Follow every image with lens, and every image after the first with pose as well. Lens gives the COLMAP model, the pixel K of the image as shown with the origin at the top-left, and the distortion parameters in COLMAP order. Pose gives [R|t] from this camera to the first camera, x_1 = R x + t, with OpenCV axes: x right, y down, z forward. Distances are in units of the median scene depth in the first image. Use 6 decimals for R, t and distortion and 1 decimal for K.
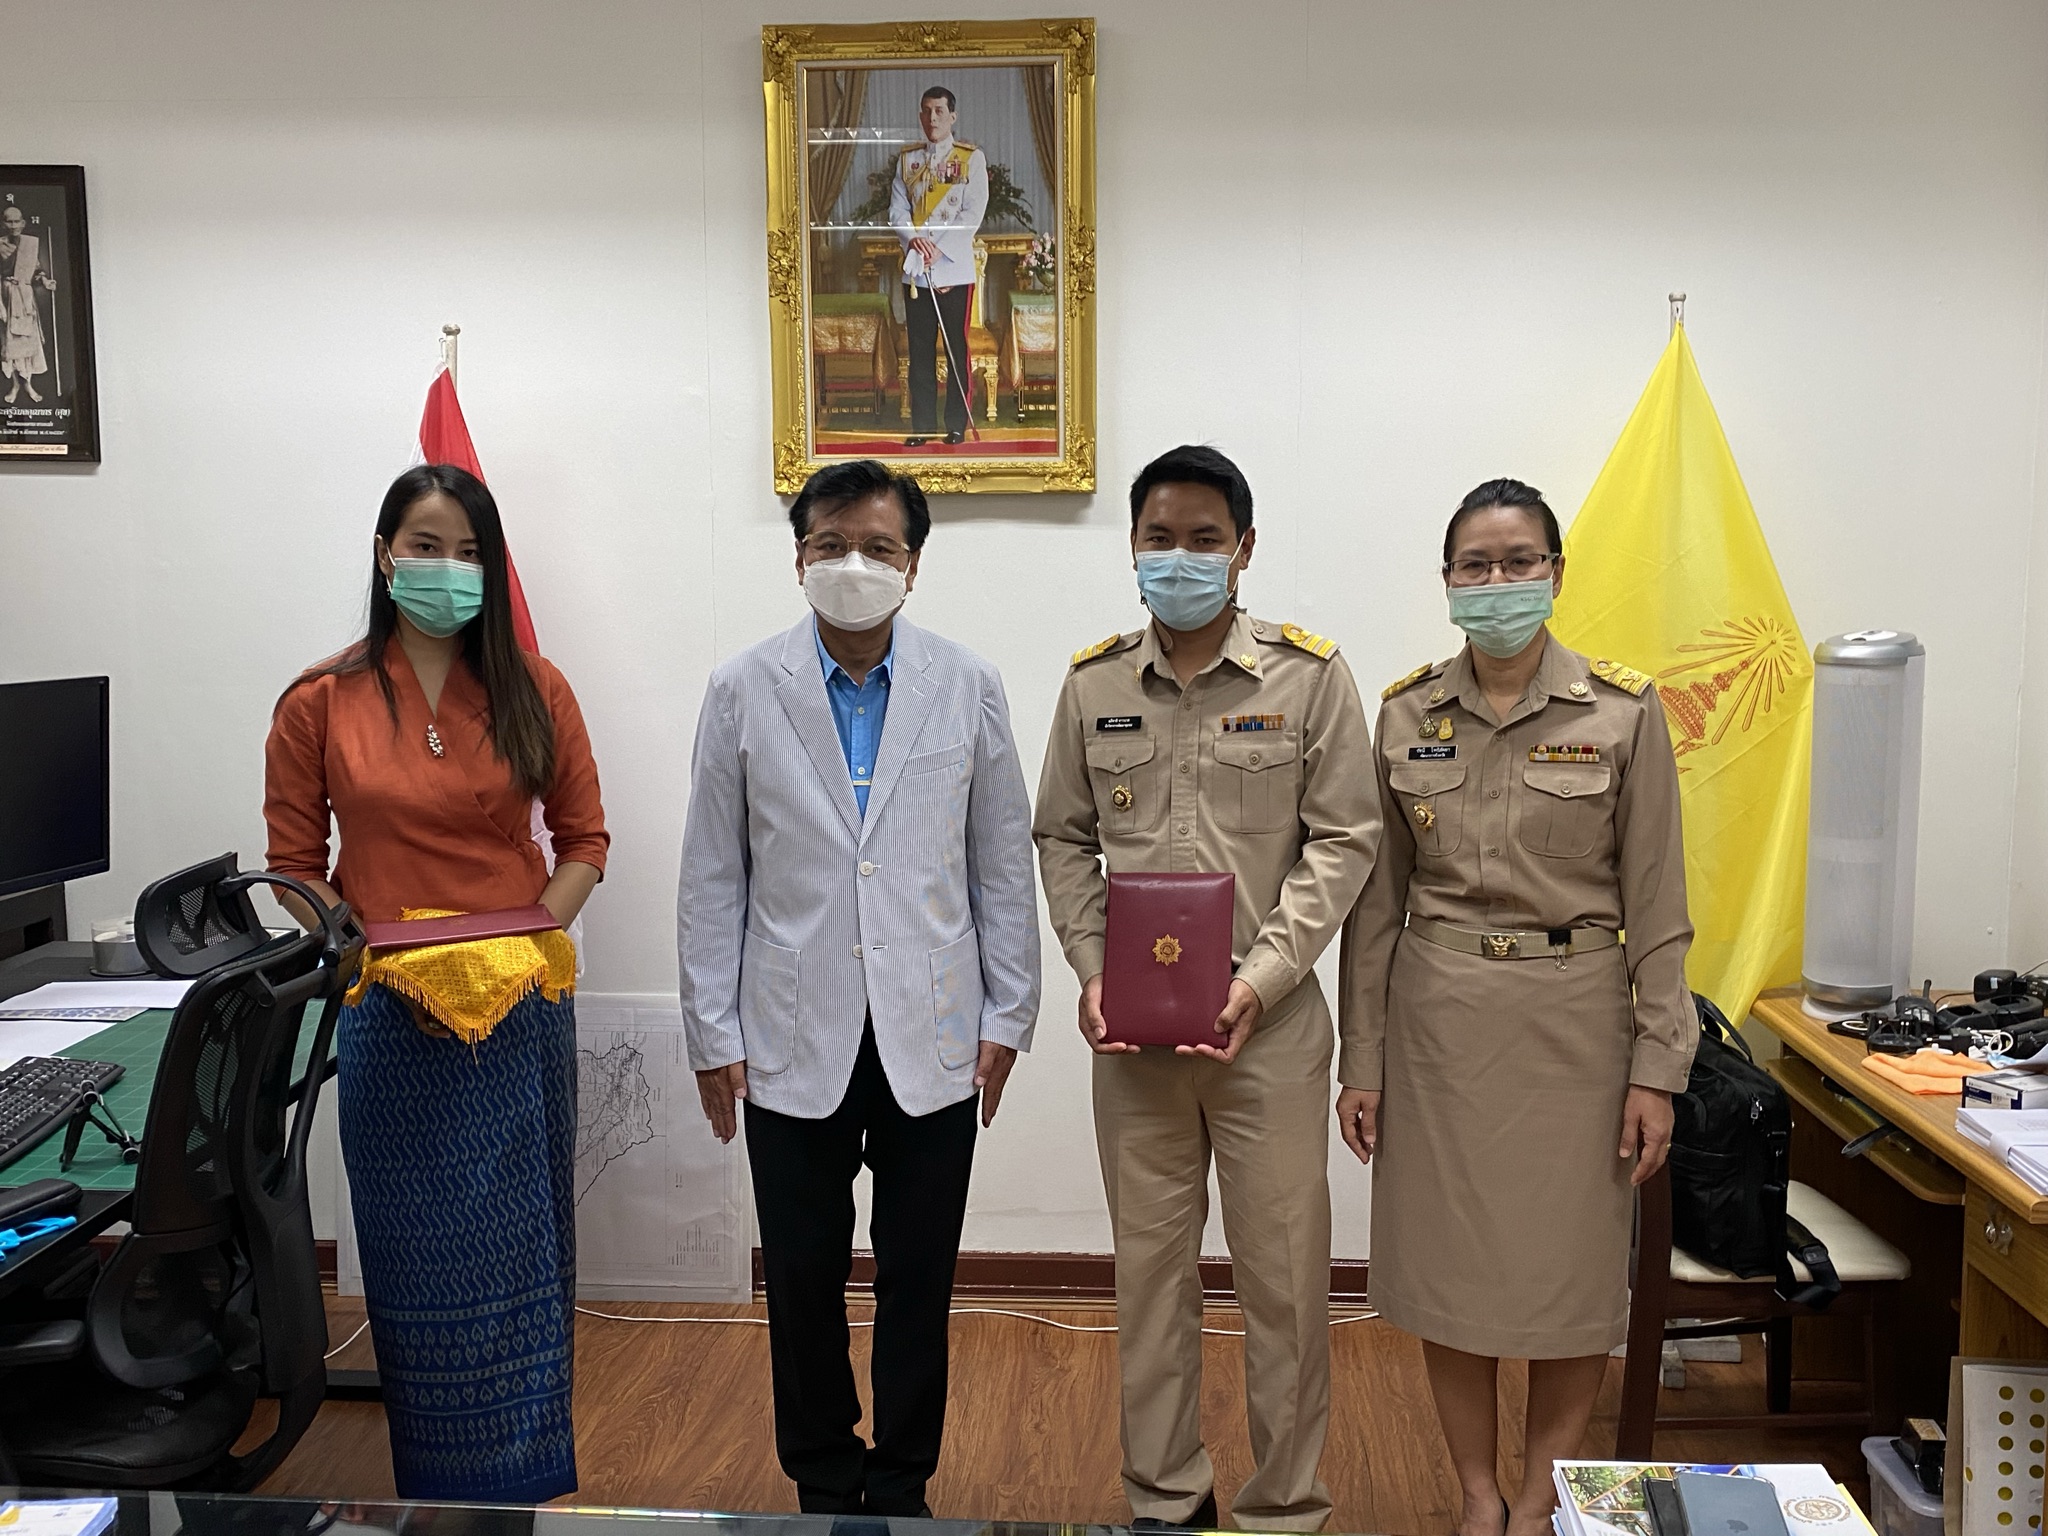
lens RADIAL K [[1909.4, 0, 1039.4], [0, 1909.4, 777.4], [0, 0, 1]] dist [0.049640, 0.000000]
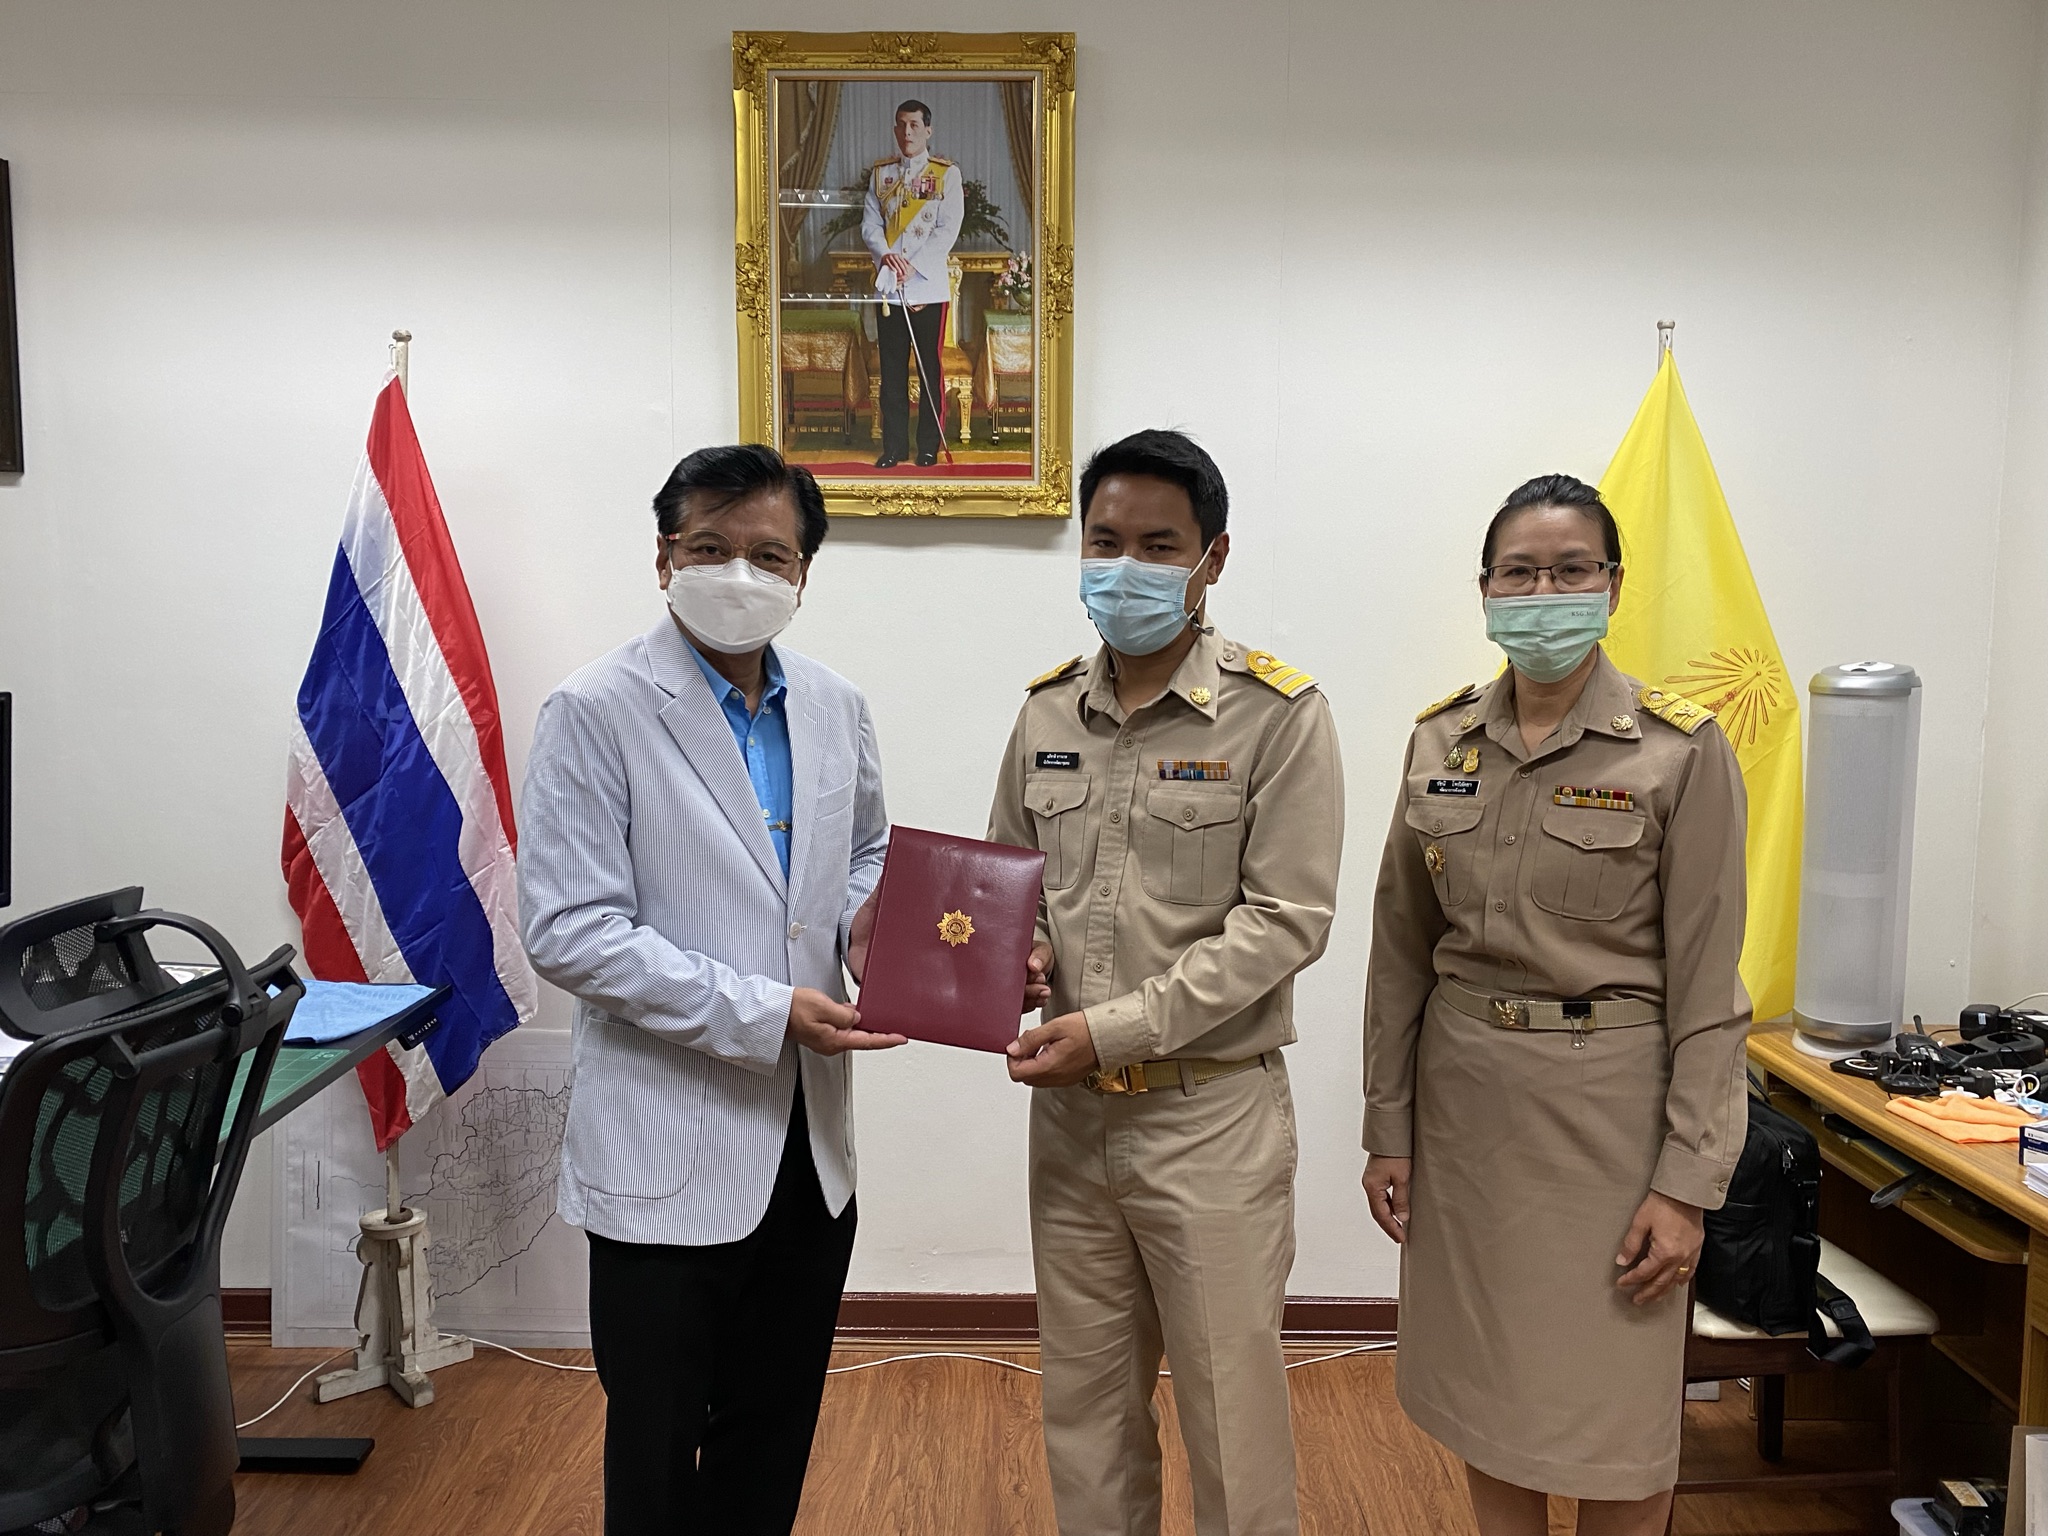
lens RADIAL K [[1625.2, 0, 1060.2], [0, 1625.2, 770.4], [0, 0, 1]] dist [0.043377, -0.029712]
pose [[0.998208, 0.004148, 0.059690, -0.025876], [-0.003301, 0.999892, -0.014287, -0.007186], [-0.059743, 0.014064, 0.998115, 0.170110]]
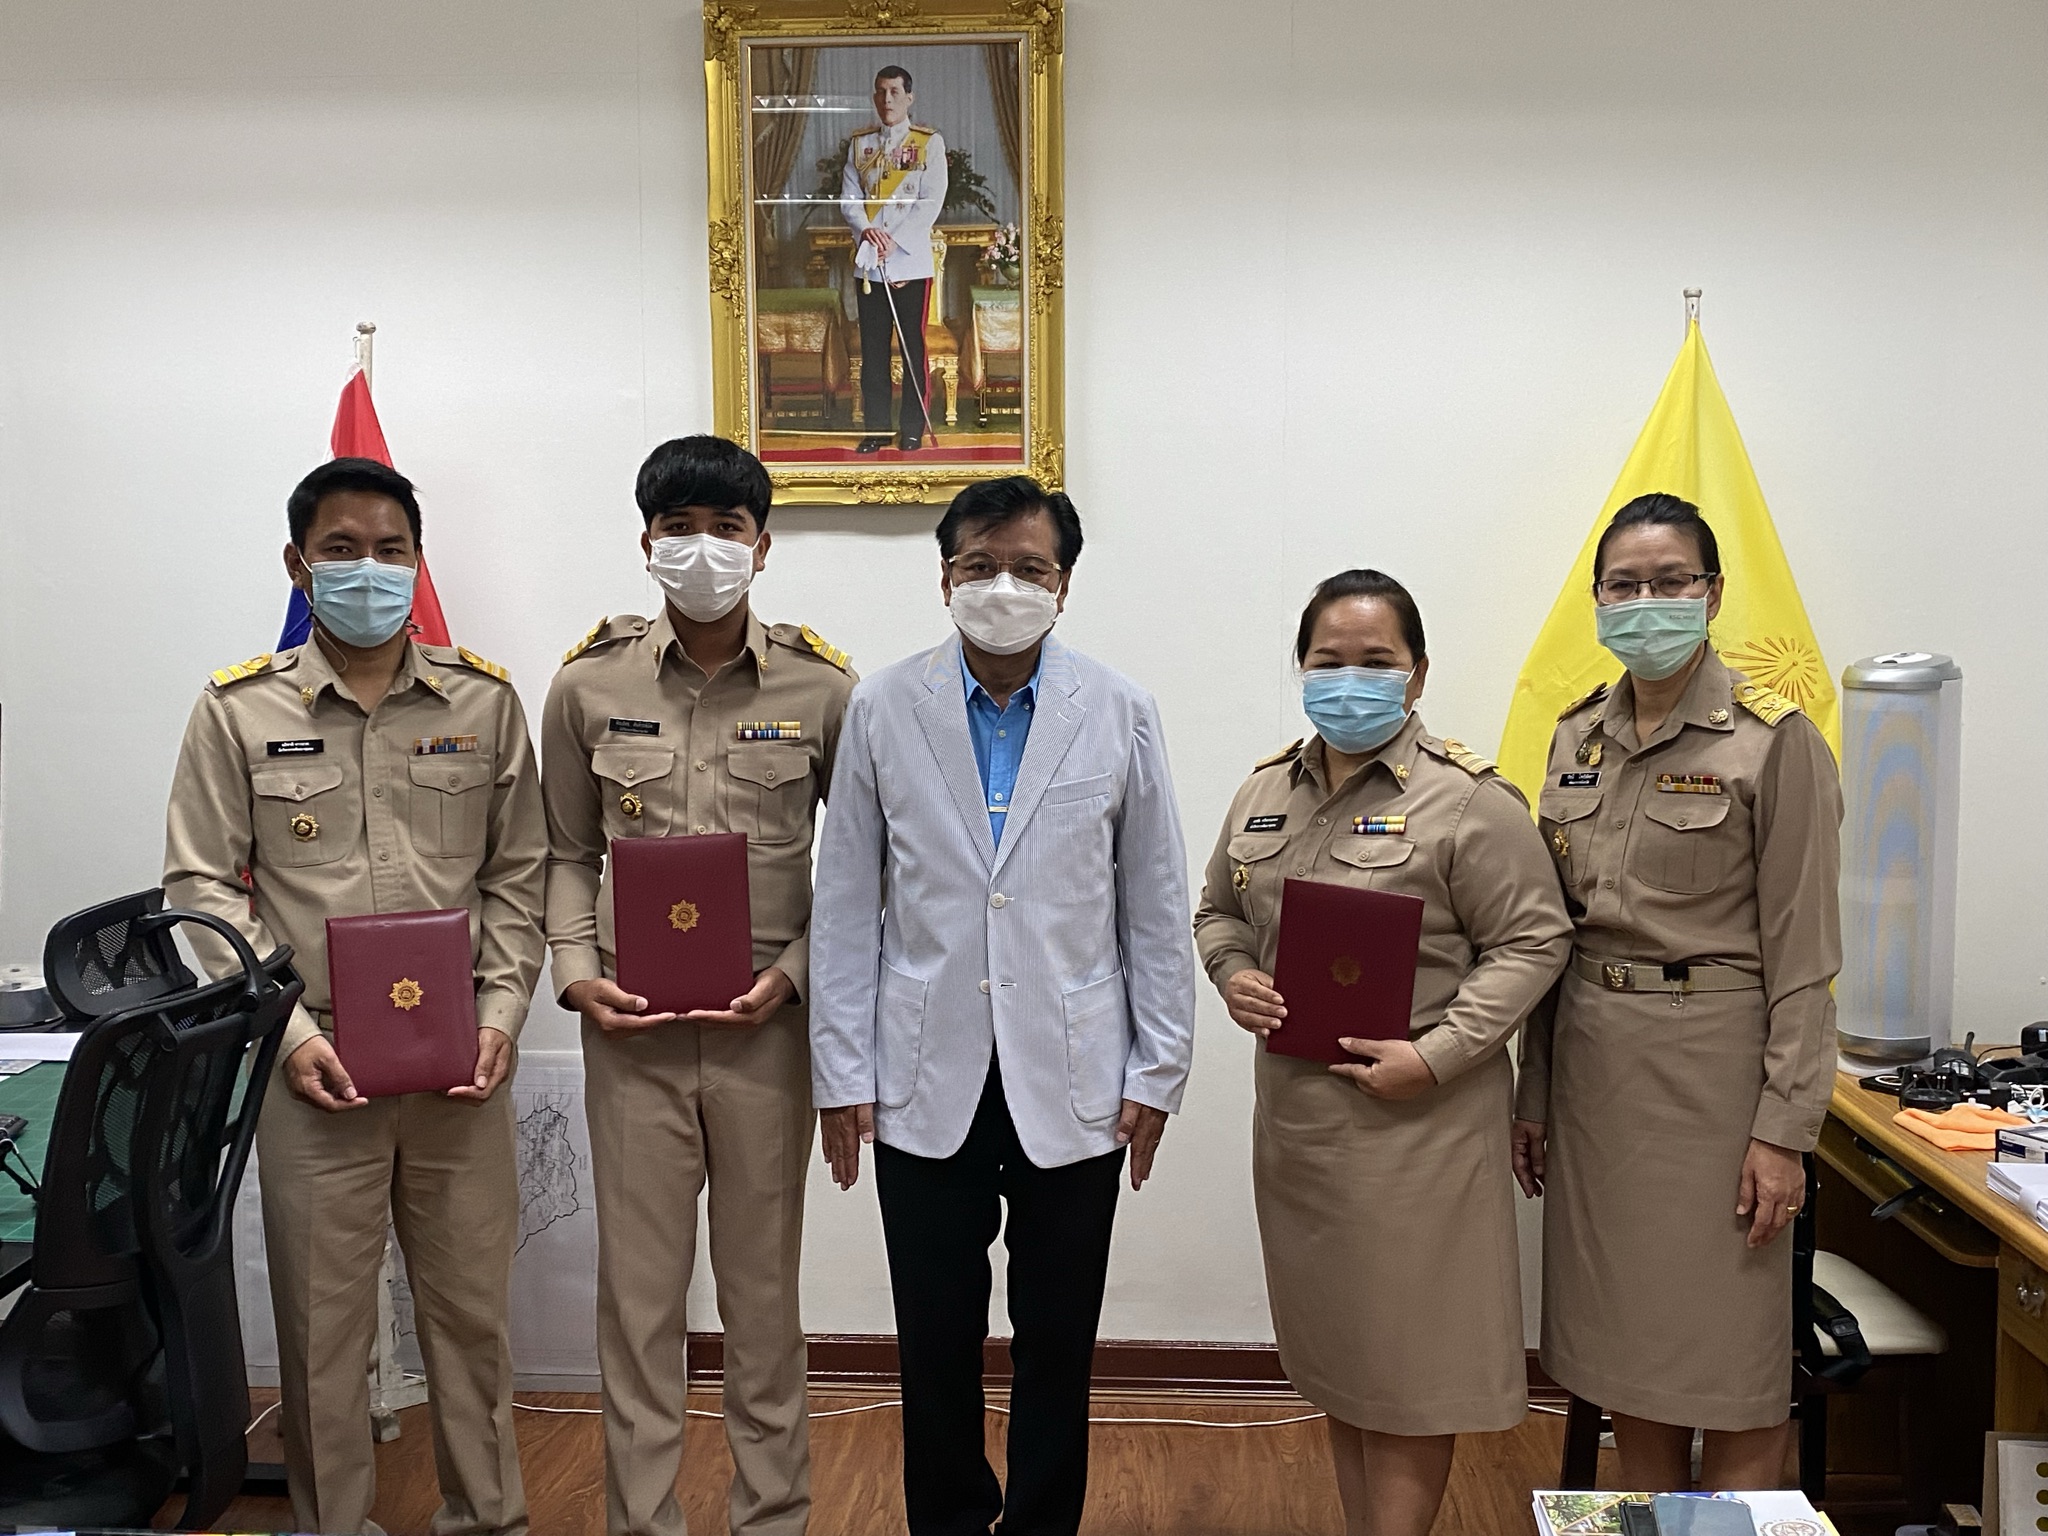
lens RADIAL K [[2182.5, 0, 1010.5], [0, 2182.5, 775.3], [0, 0, 1]] dist [0.064453, 0.000000]
pose [[0.999984, -0.000790, 0.005680, -0.002552], [0.000911, 0.999772, -0.021354, 0.004512], [-0.005662, 0.021359, 0.999756, -0.049965]]
